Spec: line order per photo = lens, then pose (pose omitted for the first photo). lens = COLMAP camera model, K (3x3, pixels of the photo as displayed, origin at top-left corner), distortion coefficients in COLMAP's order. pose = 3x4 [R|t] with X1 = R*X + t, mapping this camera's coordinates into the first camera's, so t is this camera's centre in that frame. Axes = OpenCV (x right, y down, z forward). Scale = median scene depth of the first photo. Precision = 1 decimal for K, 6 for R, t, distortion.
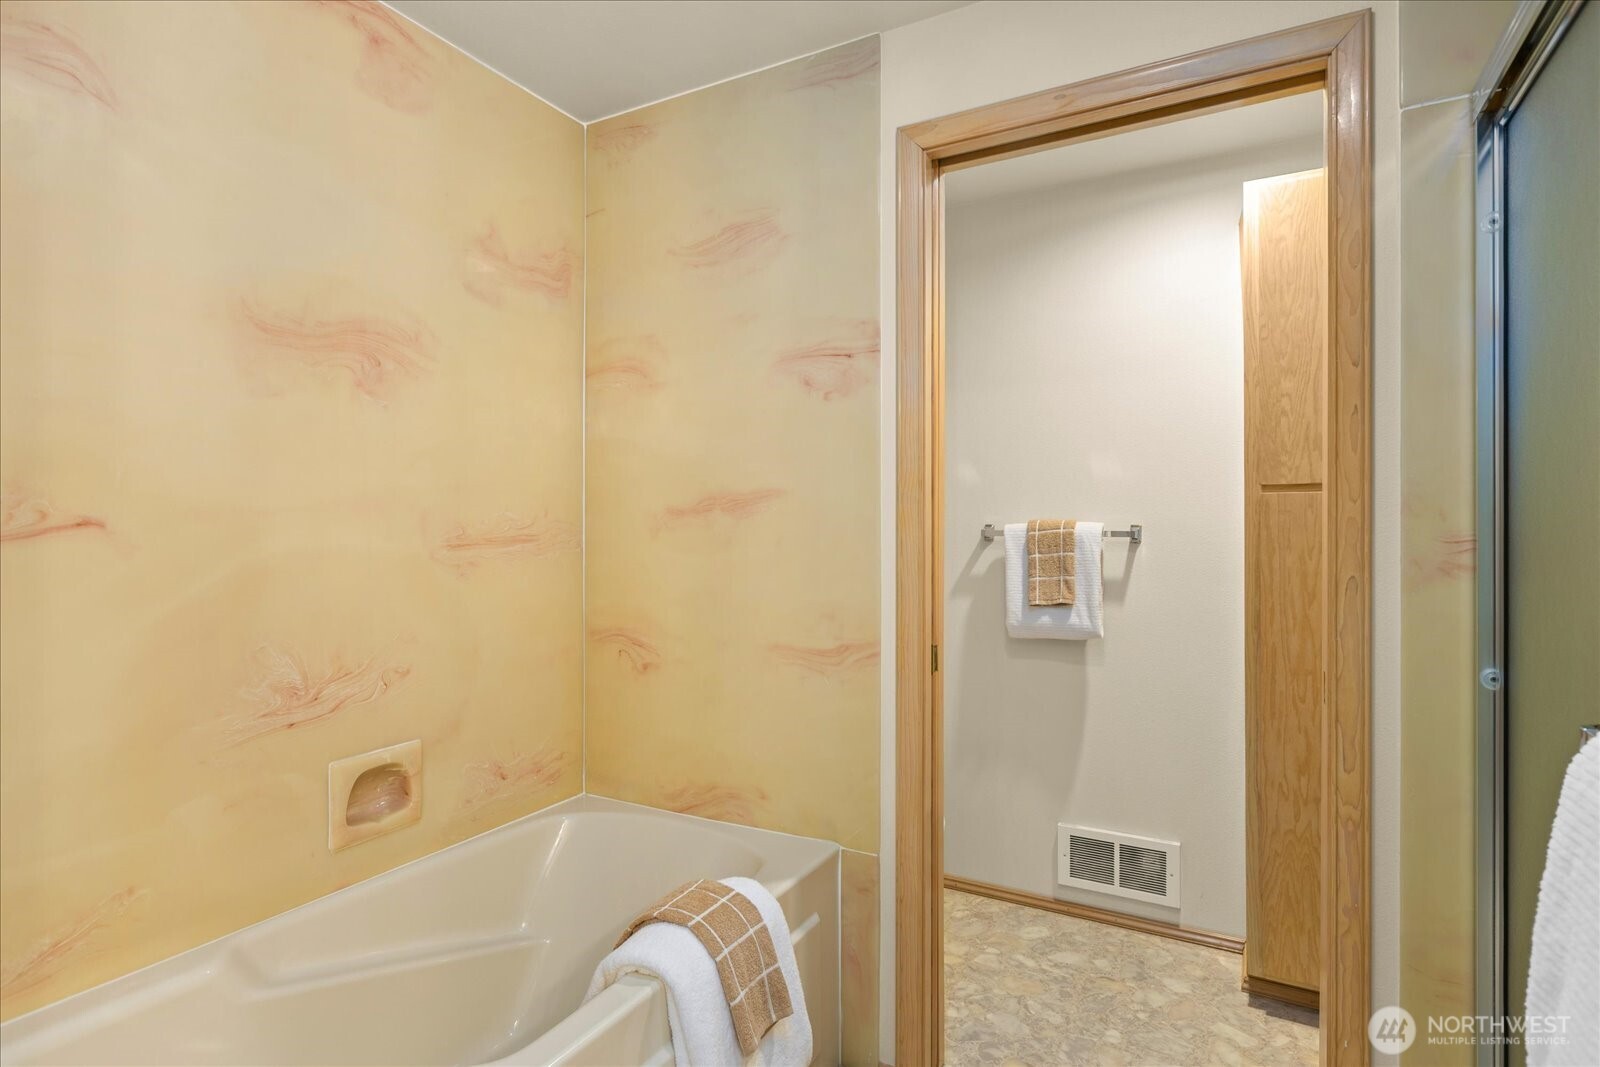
lens RADIAL K [[837.0, 0, 782.0], [0, 837.0, 523.7], [0, 0, 1]] dist [-0.002655, 0.002840]
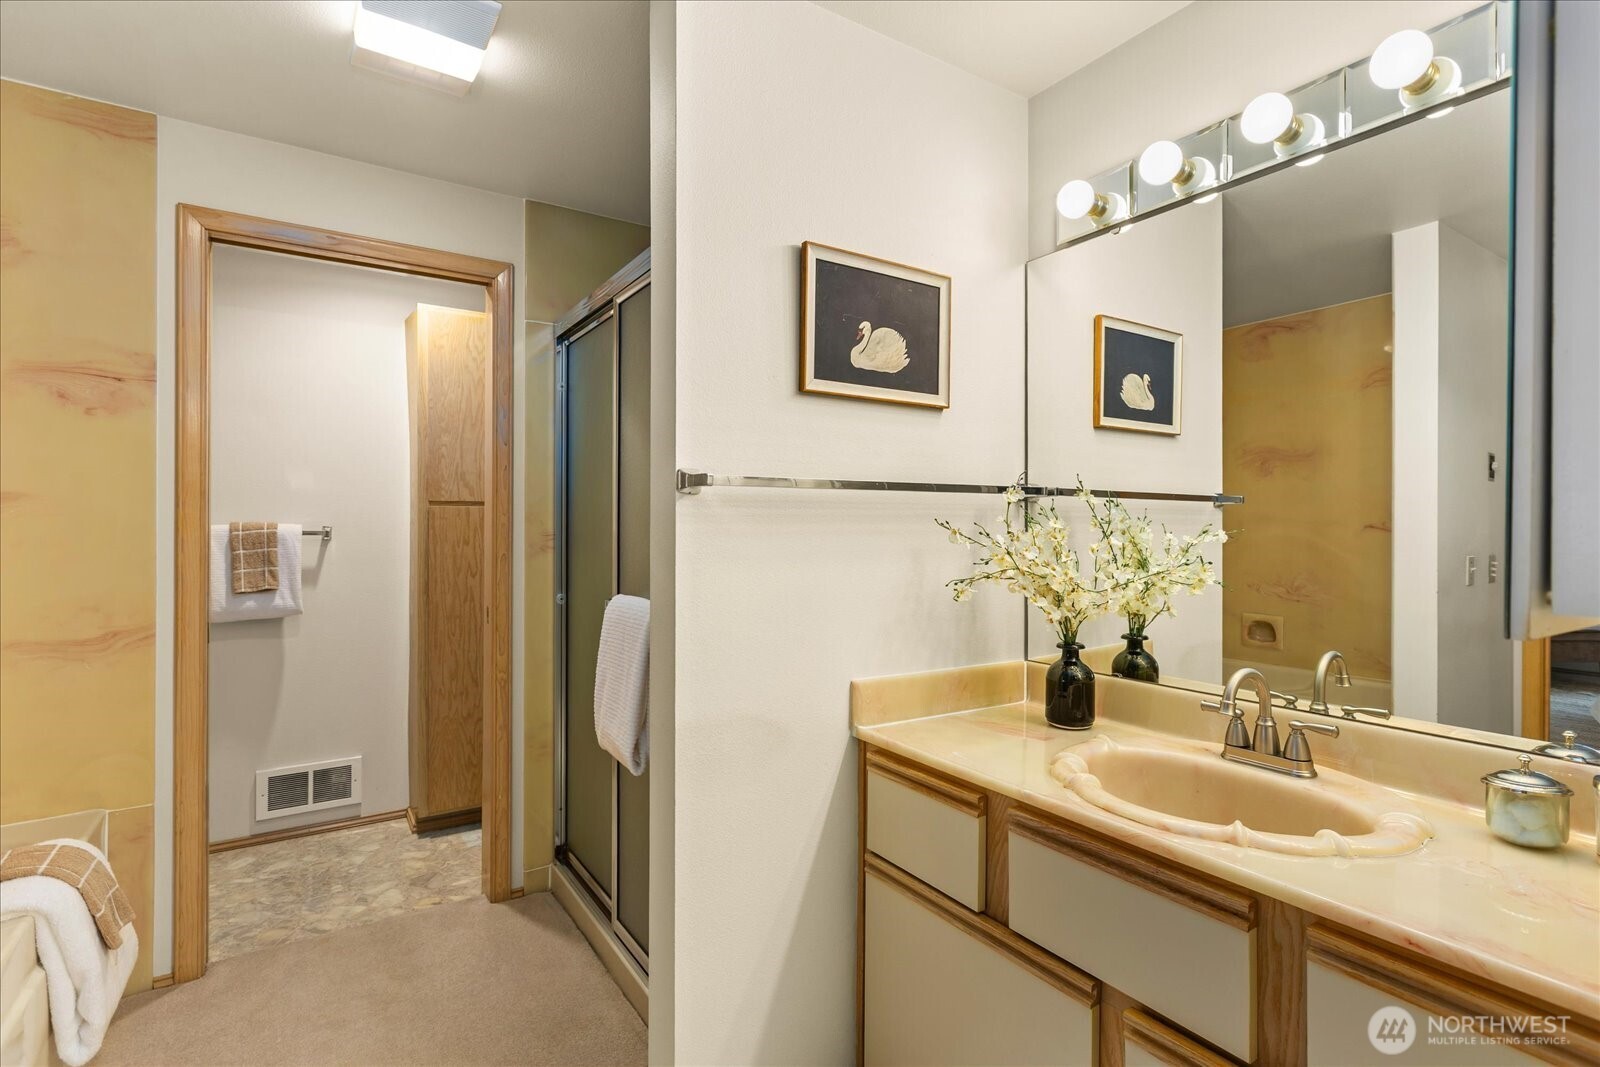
lens RADIAL K [[801.8, 0, 798.9], [0, 801.8, 526.8], [0, 0, 1]] dist [-0.001216, 0.000074]
pose [[0.478360, -0.000796, 0.878163, -0.371515], [-0.004419, 0.999985, 0.003313, -0.005421], [-0.878153, -0.005465, 0.478349, -0.292076]]
